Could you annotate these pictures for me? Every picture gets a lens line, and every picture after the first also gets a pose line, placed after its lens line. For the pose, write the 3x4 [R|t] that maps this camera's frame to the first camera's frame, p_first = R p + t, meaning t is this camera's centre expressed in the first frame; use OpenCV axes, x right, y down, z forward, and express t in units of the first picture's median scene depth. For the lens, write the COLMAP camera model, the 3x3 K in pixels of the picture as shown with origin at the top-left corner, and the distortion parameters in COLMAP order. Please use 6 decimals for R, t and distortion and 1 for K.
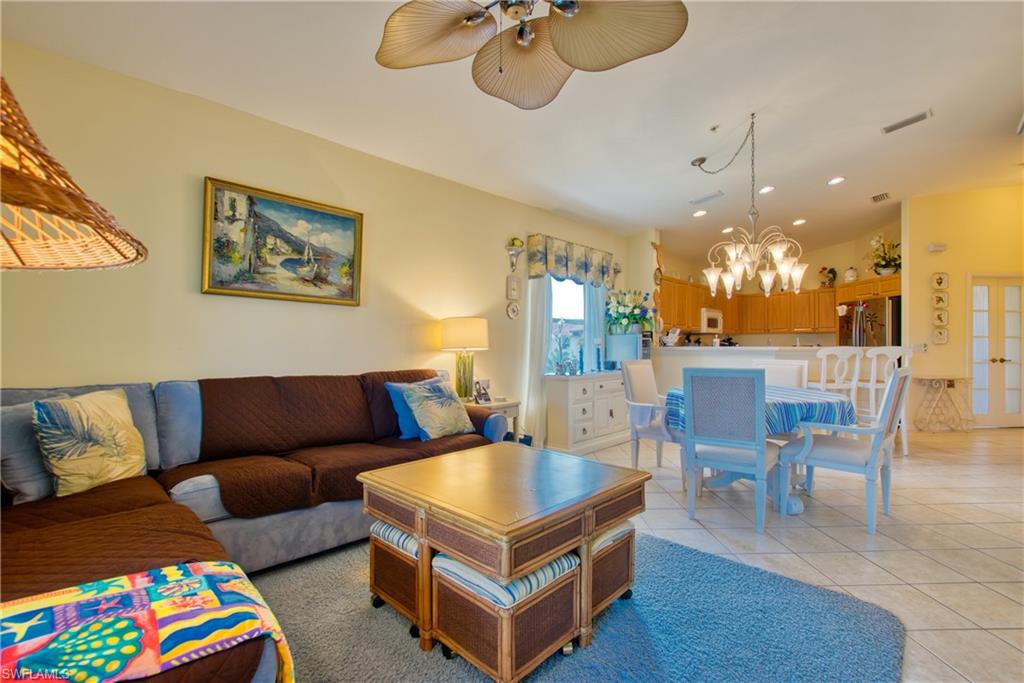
lens RADIAL K [[444.7, 0, 511.9], [0, 444.7, 344.8], [0, 0, 1]] dist [-0.025062, 0.003139]
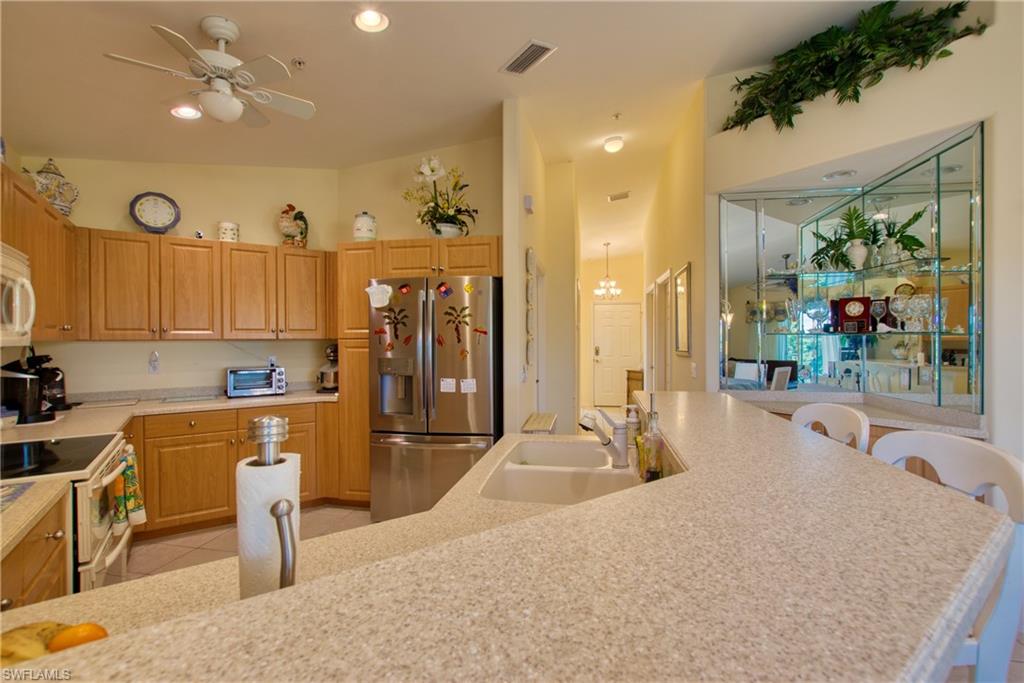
lens RADIAL K [[444.7, 0, 513.5], [0, 444.7, 342.2], [0, 0, 1]] dist [-0.025062, 0.003139]
pose [[0.175125, -0.001763, 0.984545, 0.308625], [-0.004021, 0.999989, 0.002506, -0.030692], [-0.984538, -0.004397, 0.175116, 0.747448]]
